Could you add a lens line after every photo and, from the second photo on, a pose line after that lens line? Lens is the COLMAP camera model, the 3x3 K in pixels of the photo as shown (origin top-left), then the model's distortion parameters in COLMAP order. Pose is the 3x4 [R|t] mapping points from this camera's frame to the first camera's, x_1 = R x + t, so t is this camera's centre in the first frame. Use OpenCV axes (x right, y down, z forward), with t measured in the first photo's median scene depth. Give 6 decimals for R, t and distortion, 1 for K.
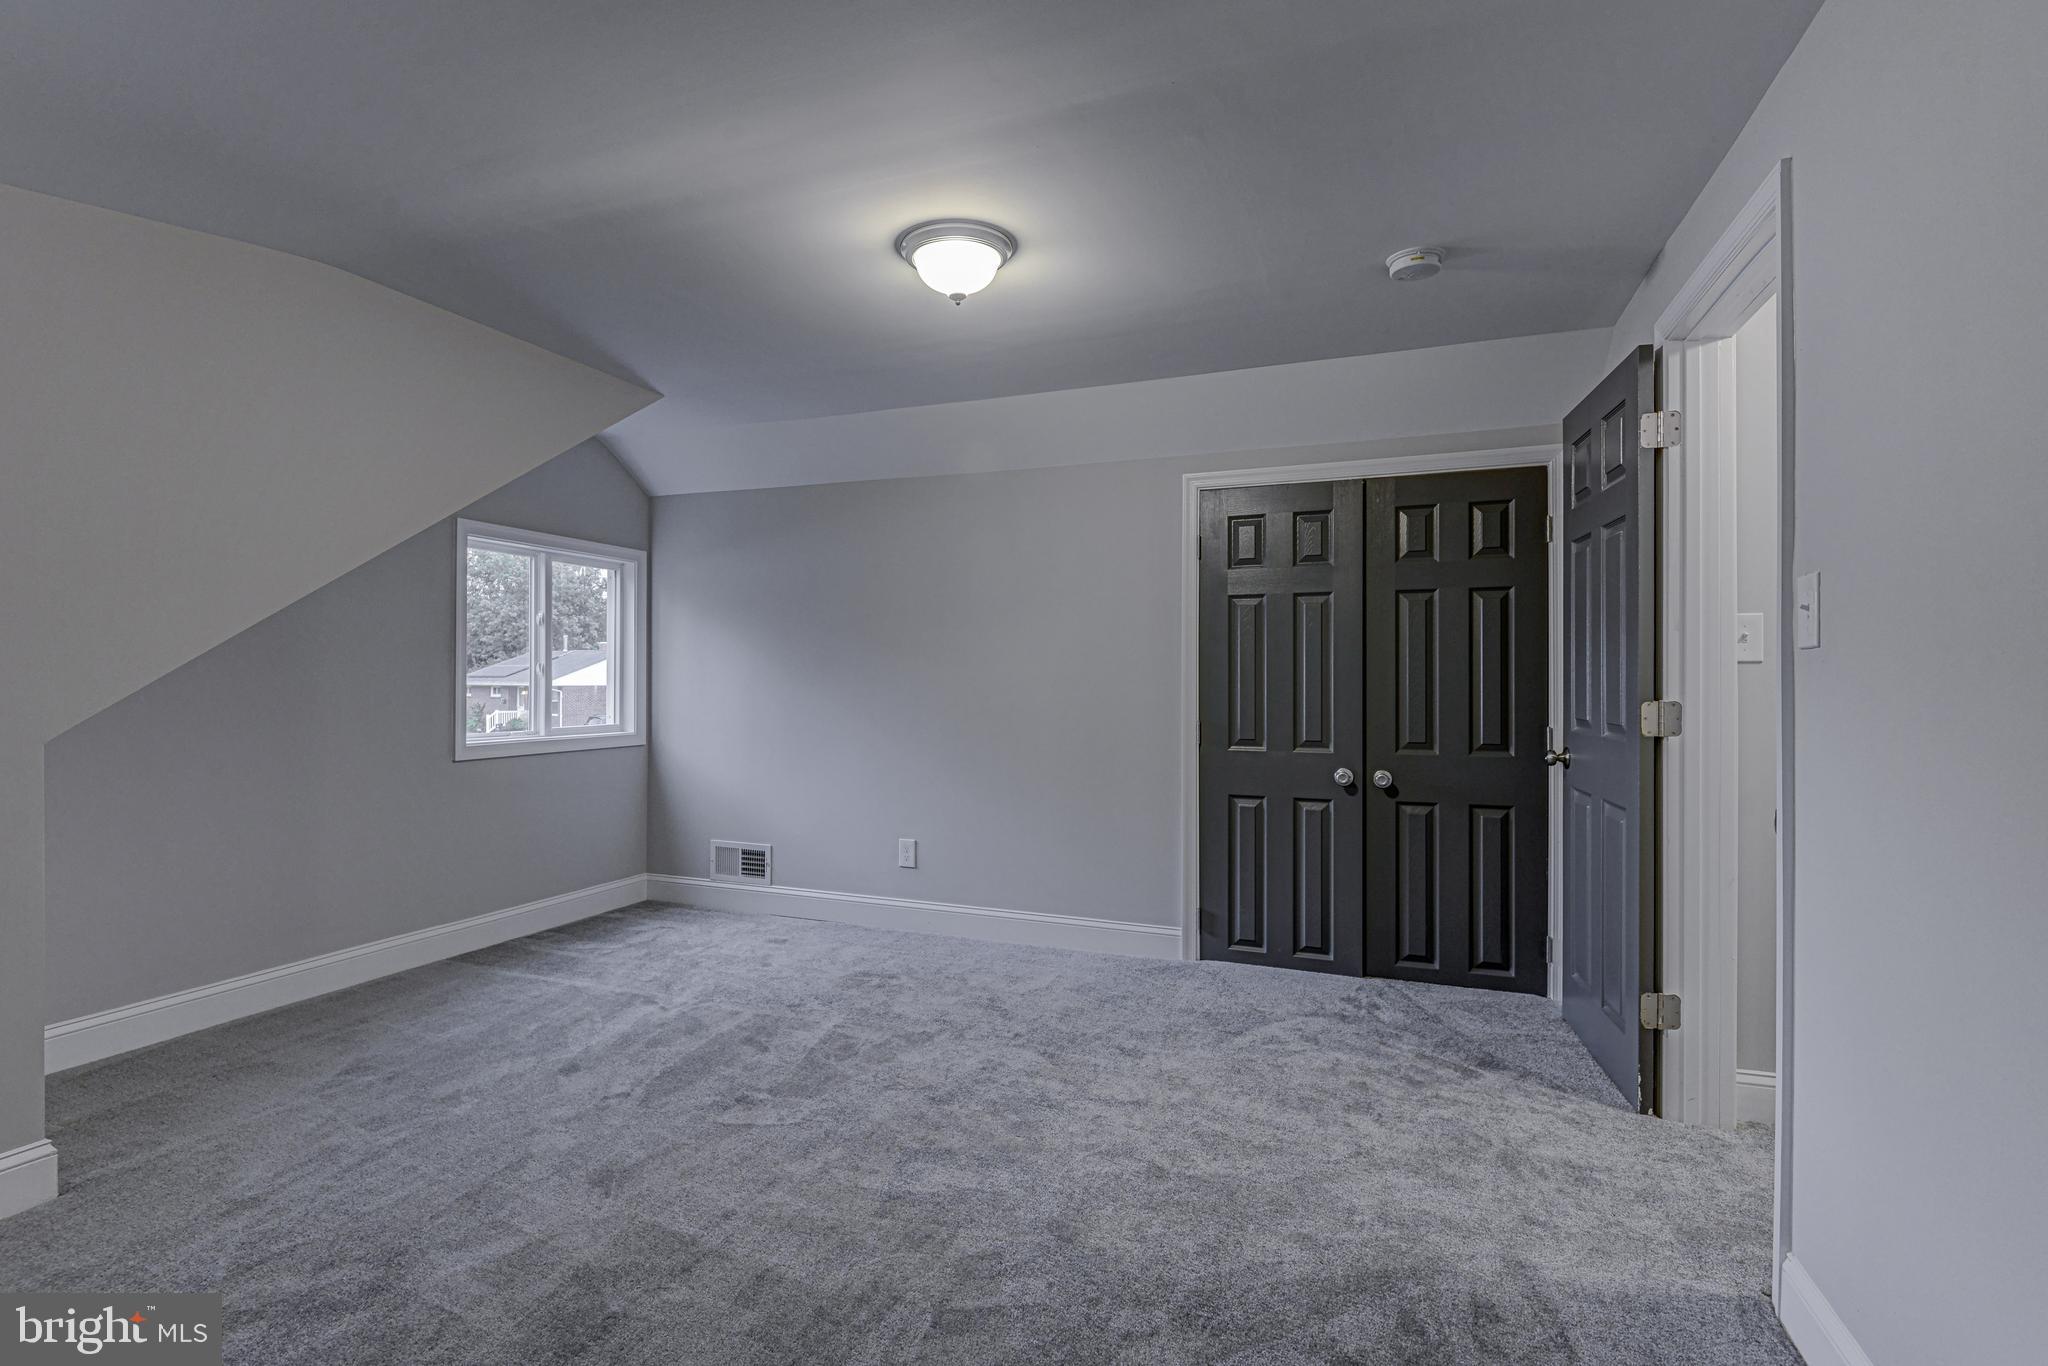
lens RADIAL K [[960.1, 0, 994.9], [0, 960.1, 677.3], [0, 0, 1]] dist [0.000653, -0.012911]
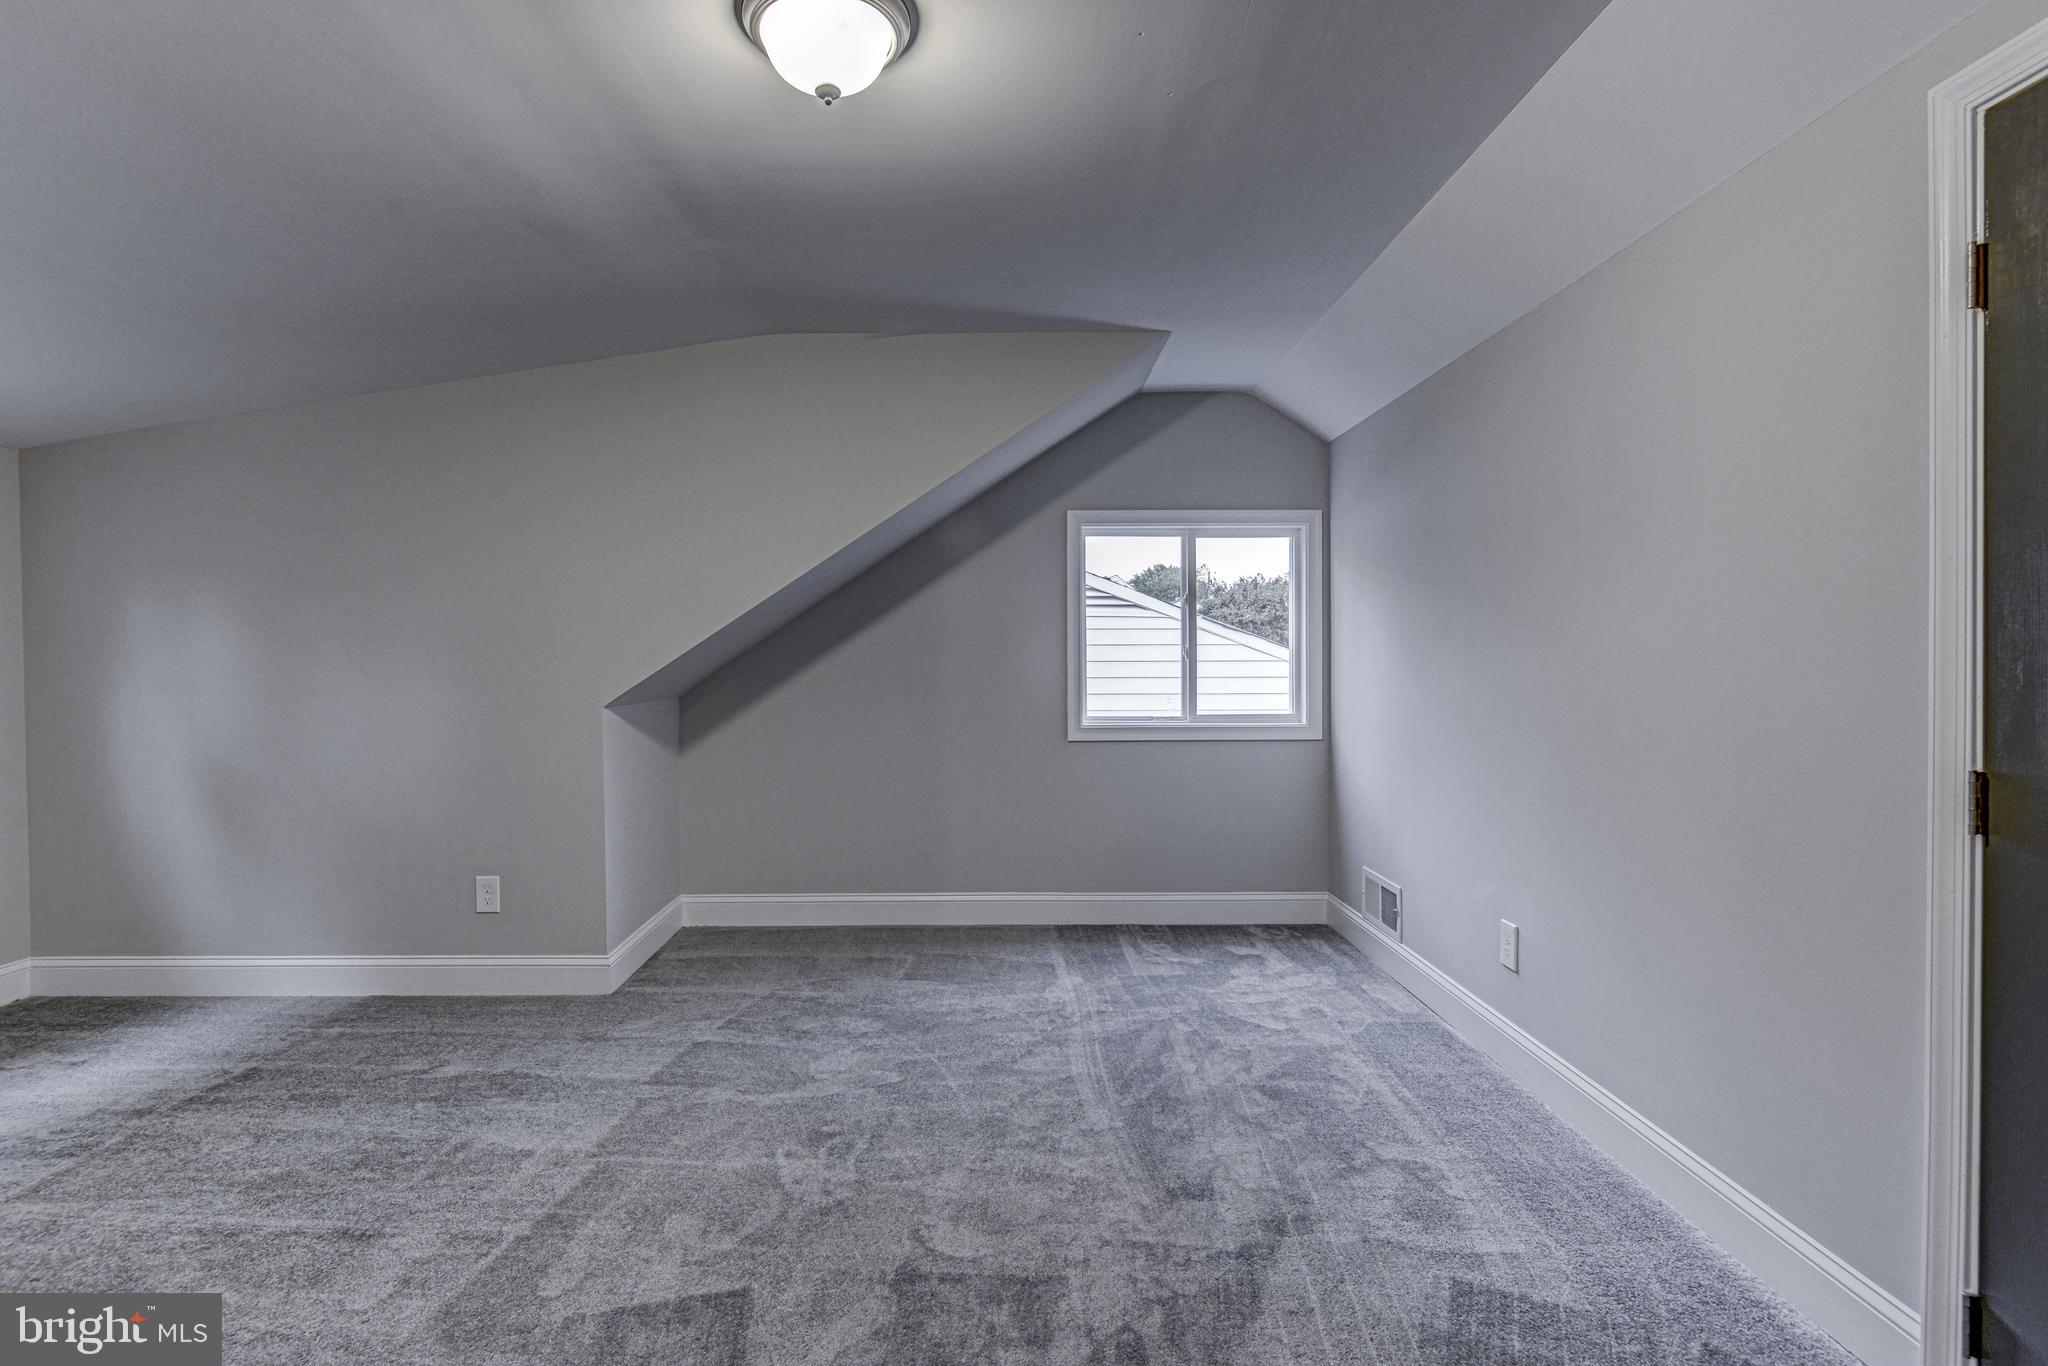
lens RADIAL K [[960.1, 0, 994.9], [0, 960.1, 677.3], [0, 0, 1]] dist [0.000653, -0.012911]
pose [[0.379952, 0.007045, -0.924979, 0.383085], [0.009141, 0.999894, 0.011370, 0.004230], [0.924961, -0.012775, 0.379847, 0.518875]]
